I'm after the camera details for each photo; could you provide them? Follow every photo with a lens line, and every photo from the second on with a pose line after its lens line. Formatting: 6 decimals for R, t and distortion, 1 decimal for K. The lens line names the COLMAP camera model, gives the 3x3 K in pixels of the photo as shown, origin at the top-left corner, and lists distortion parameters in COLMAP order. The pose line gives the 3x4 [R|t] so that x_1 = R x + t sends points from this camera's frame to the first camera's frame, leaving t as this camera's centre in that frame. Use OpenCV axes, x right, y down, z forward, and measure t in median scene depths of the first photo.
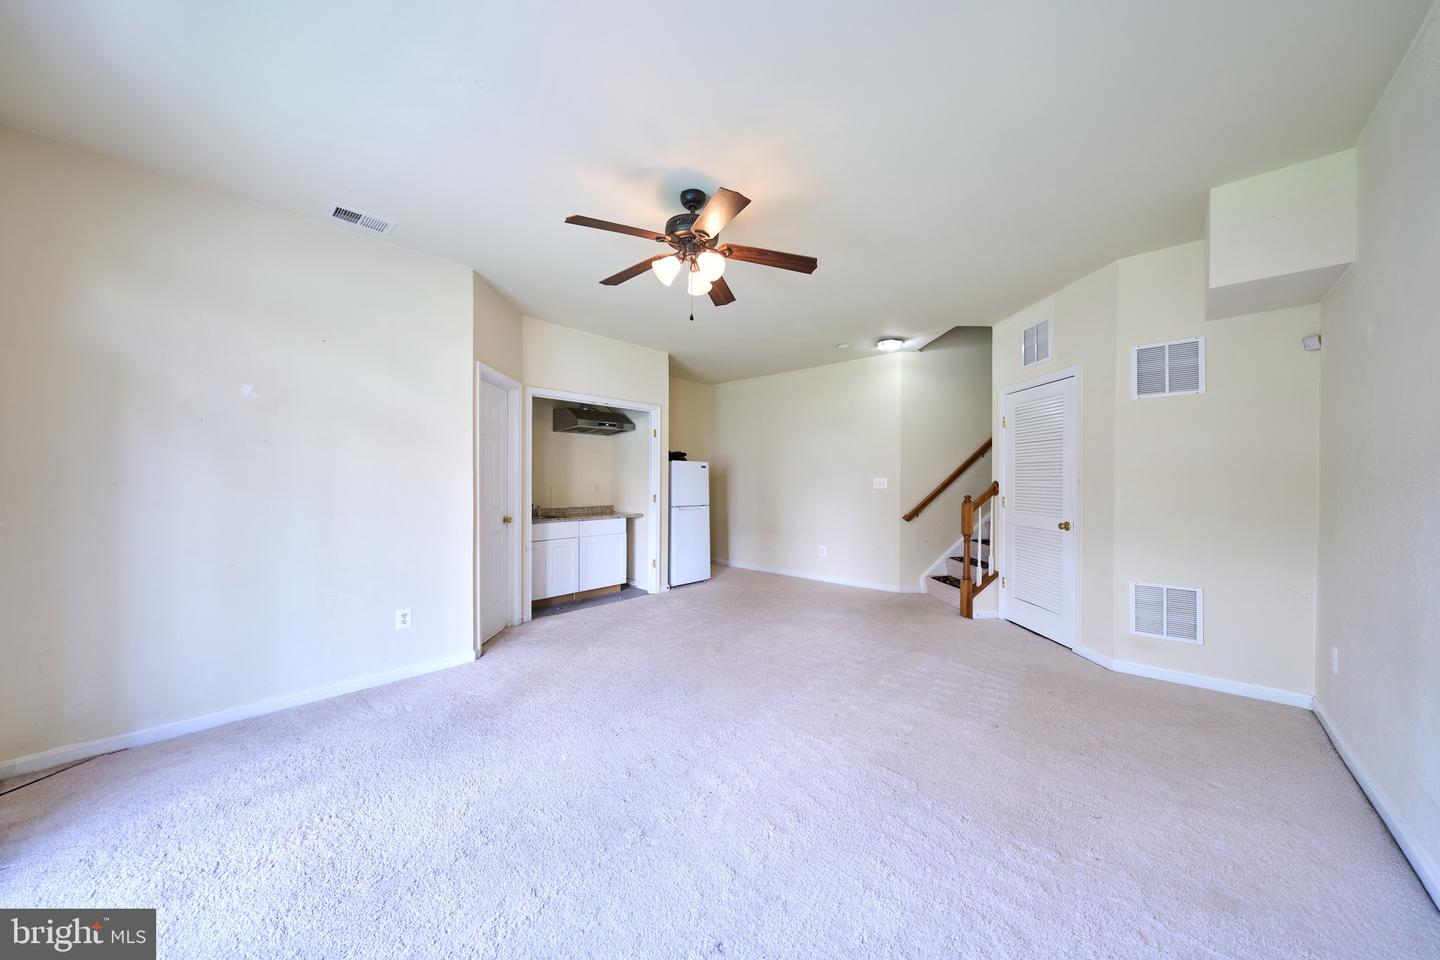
lens RADIAL K [[493.6, 0, 720.0], [0, 493.6, 480.0], [0, 0, 1]] dist [-0.002865, -0.000021]
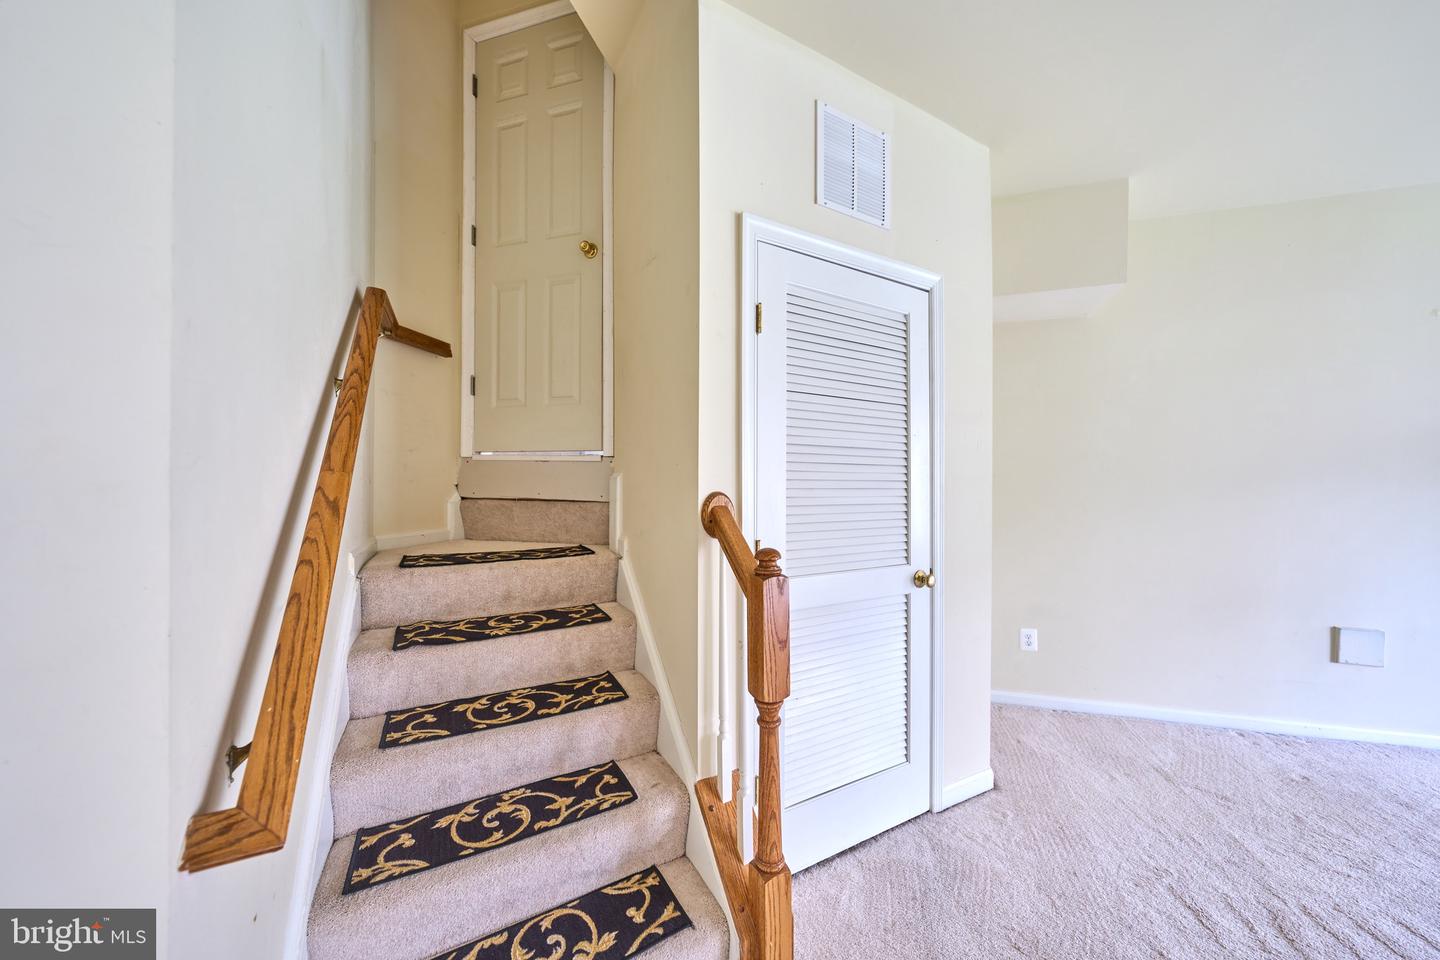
lens RADIAL K [[493.6, 0, 720.0], [0, 493.6, 480.0], [0, 0, 1]] dist [-0.002865, -0.000021]
pose [[-0.446242, 0.000096, 0.894912, 0.346340], [-0.004016, 0.999990, -0.002110, -0.007004], [-0.894903, -0.004535, -0.446237, 1.432561]]
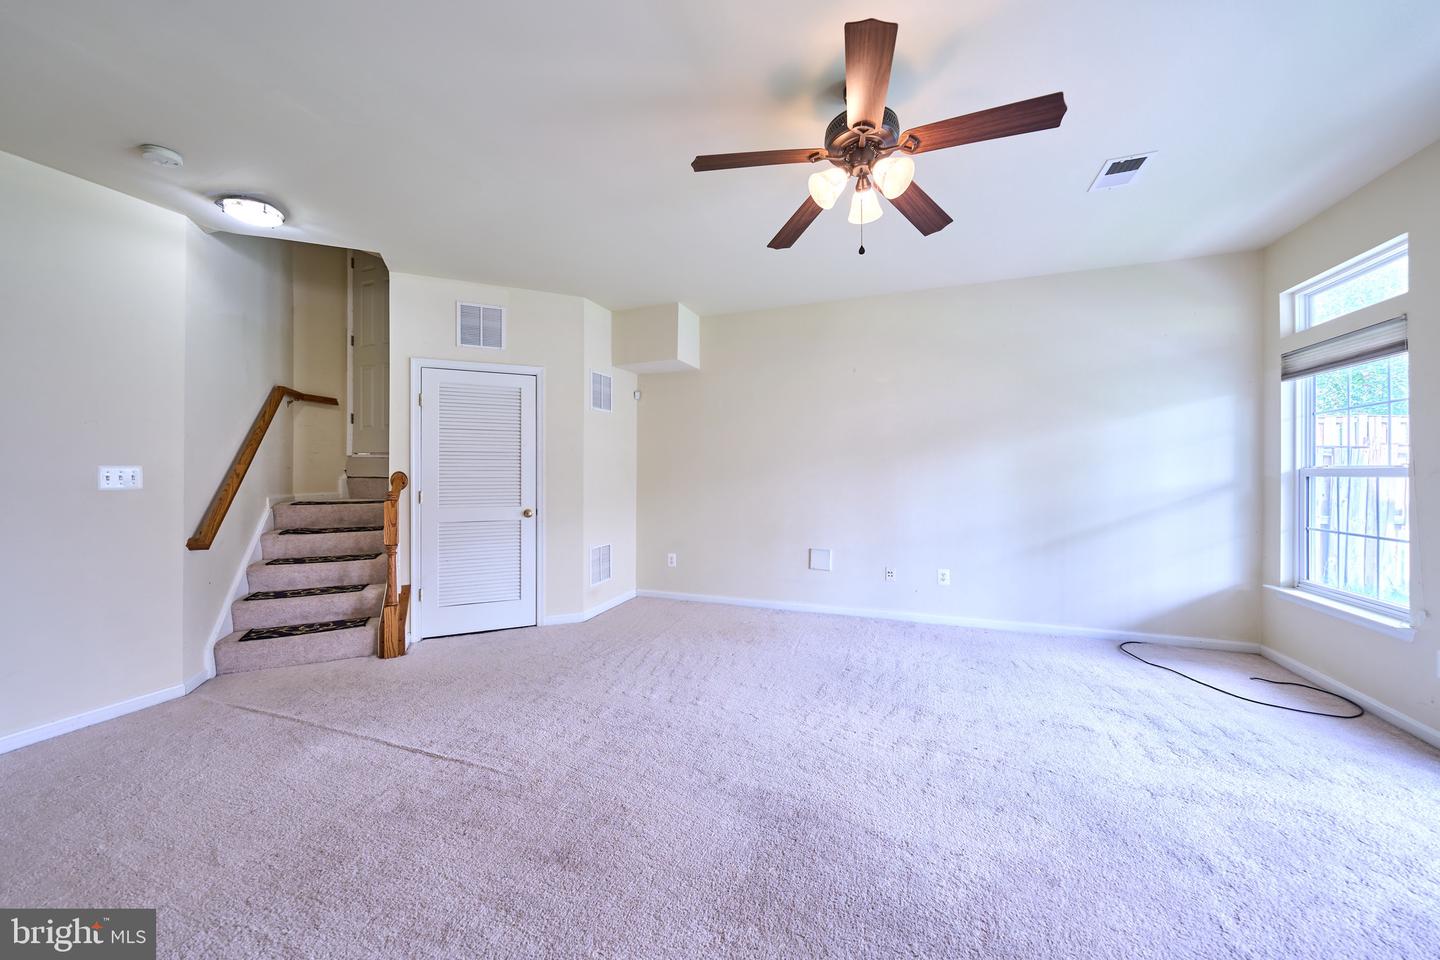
lens RADIAL K [[497.8, 0, 721.7], [0, 497.8, 466.9], [0, 0, 1]] dist [-0.001794, 0.000318]
pose [[-0.371654, 0.006729, 0.928347, -0.464439], [-0.000898, 0.999971, -0.007608, 0.000505], [-0.928371, -0.003661, -0.371637, 1.025426]]
